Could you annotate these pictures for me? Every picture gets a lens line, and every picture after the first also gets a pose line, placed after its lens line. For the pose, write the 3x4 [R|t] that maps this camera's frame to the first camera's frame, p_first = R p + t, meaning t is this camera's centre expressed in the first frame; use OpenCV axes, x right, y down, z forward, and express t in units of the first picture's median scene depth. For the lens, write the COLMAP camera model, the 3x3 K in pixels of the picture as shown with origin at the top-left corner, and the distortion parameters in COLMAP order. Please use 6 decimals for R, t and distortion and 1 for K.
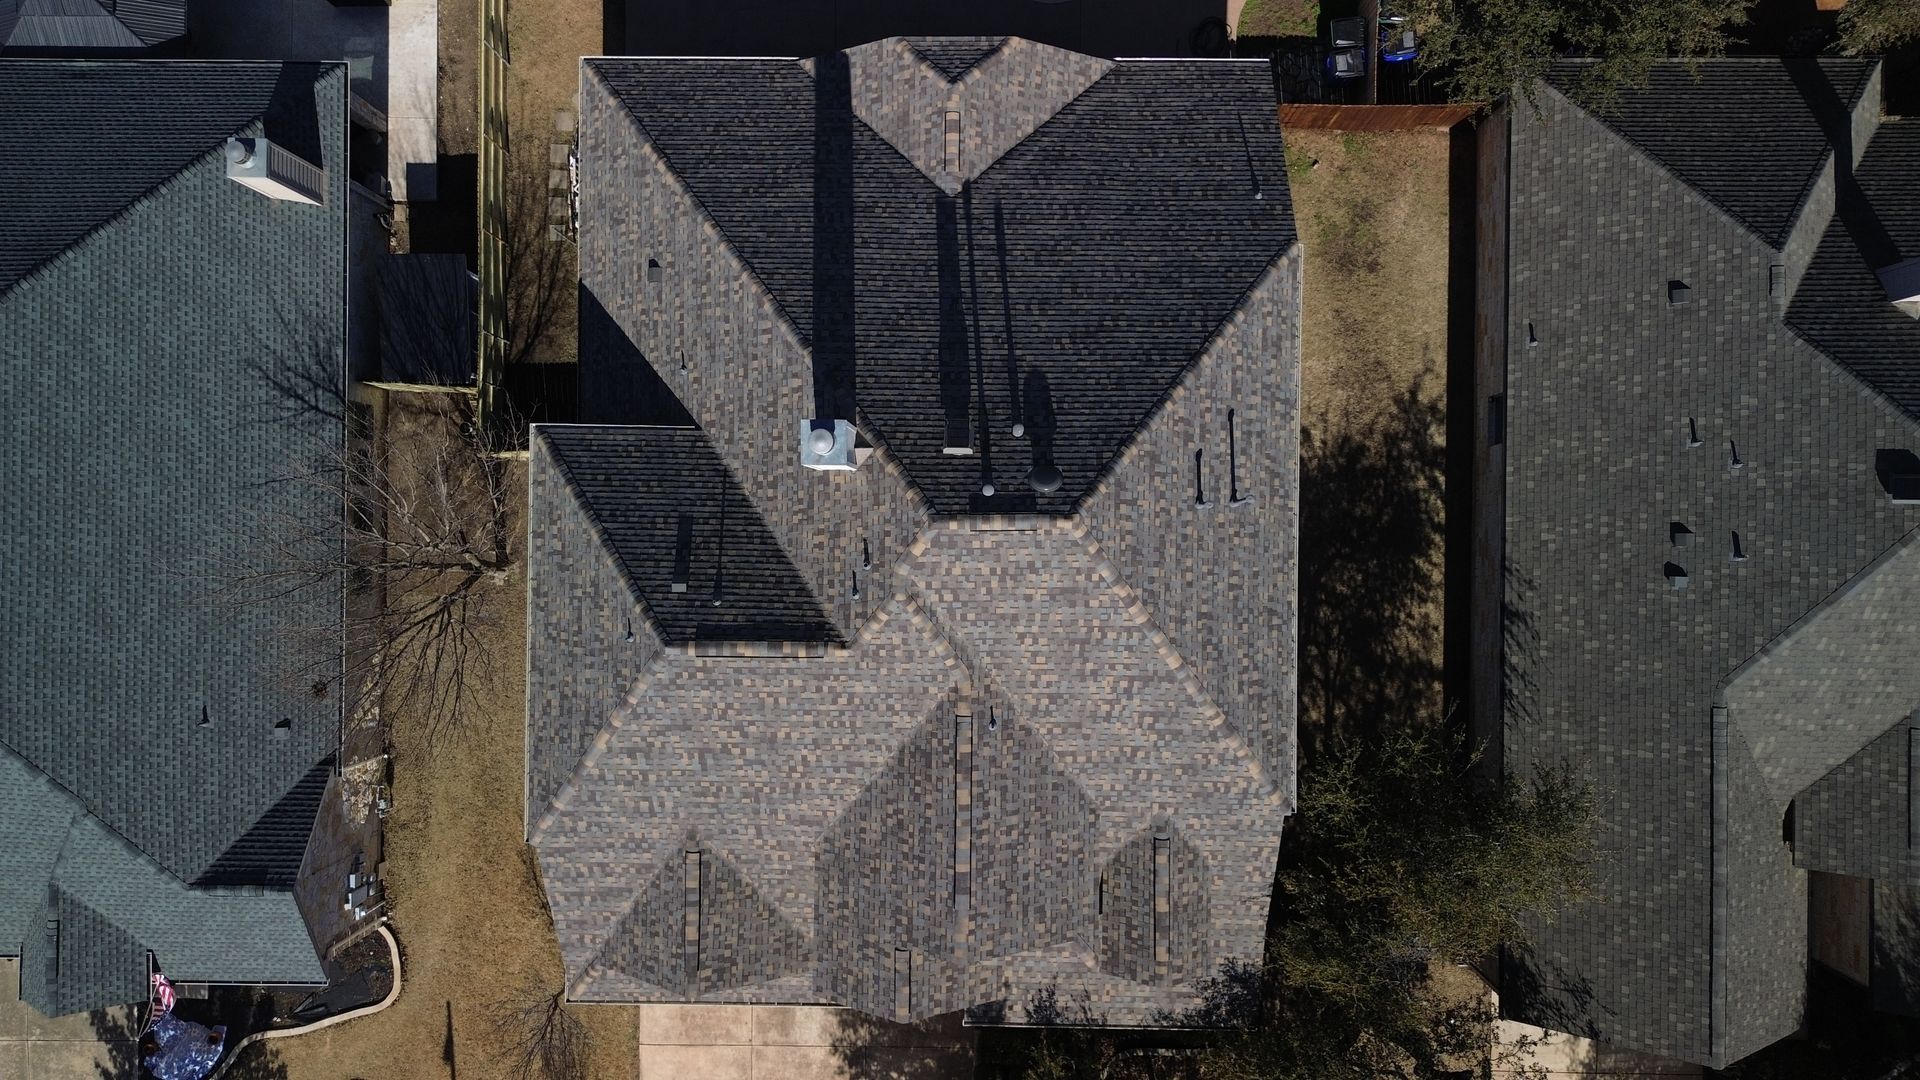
lens RADIAL K [[1325.7, 0, 962.1], [0, 1325.7, 538.8], [0, 0, 1]] dist [0.040594, -0.003048]
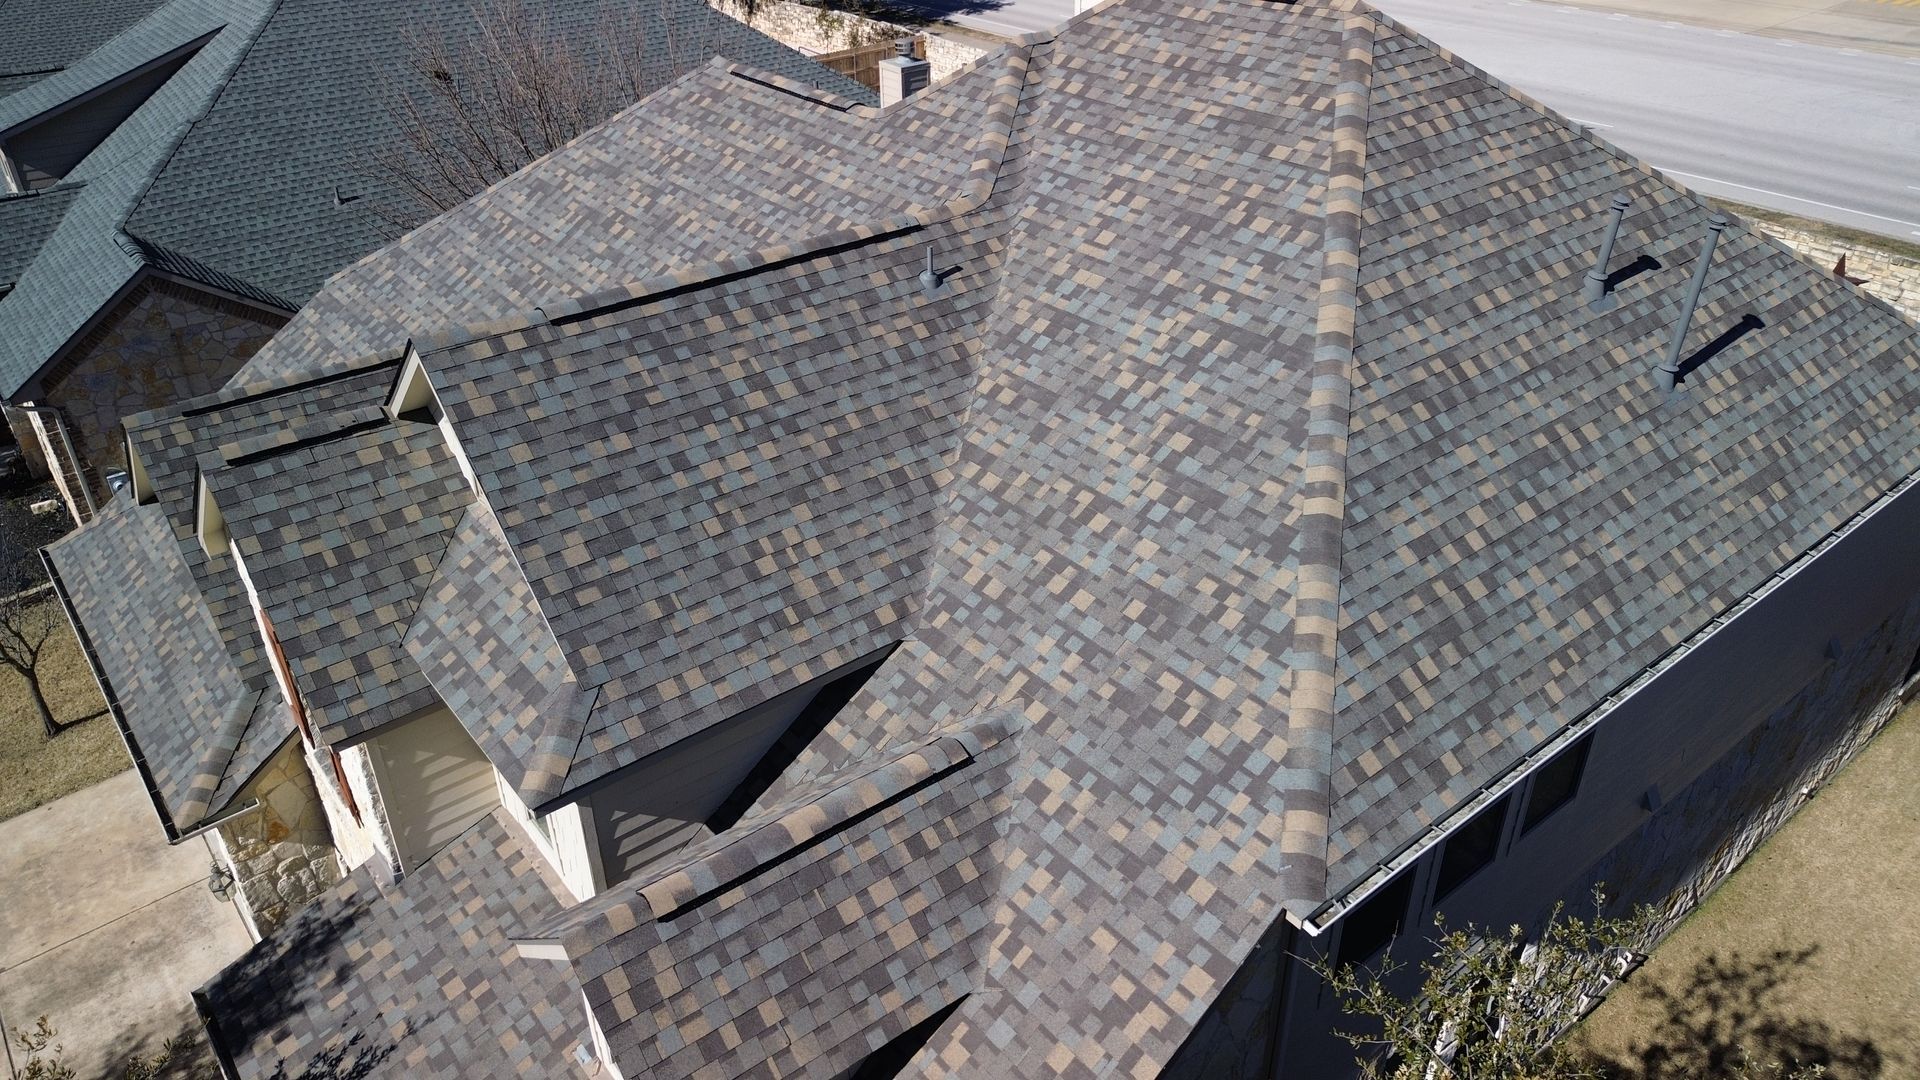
lens RADIAL K [[1325.7, 0, 955.7], [0, 1325.7, 539.7], [0, 0, 1]] dist [0.040594, -0.003048]
pose [[0.634128, 0.437292, -0.637697, 0.364560], [-0.773223, 0.355641, -0.525019, 0.408107], [-0.002796, 0.826011, 0.563647, 0.797002]]
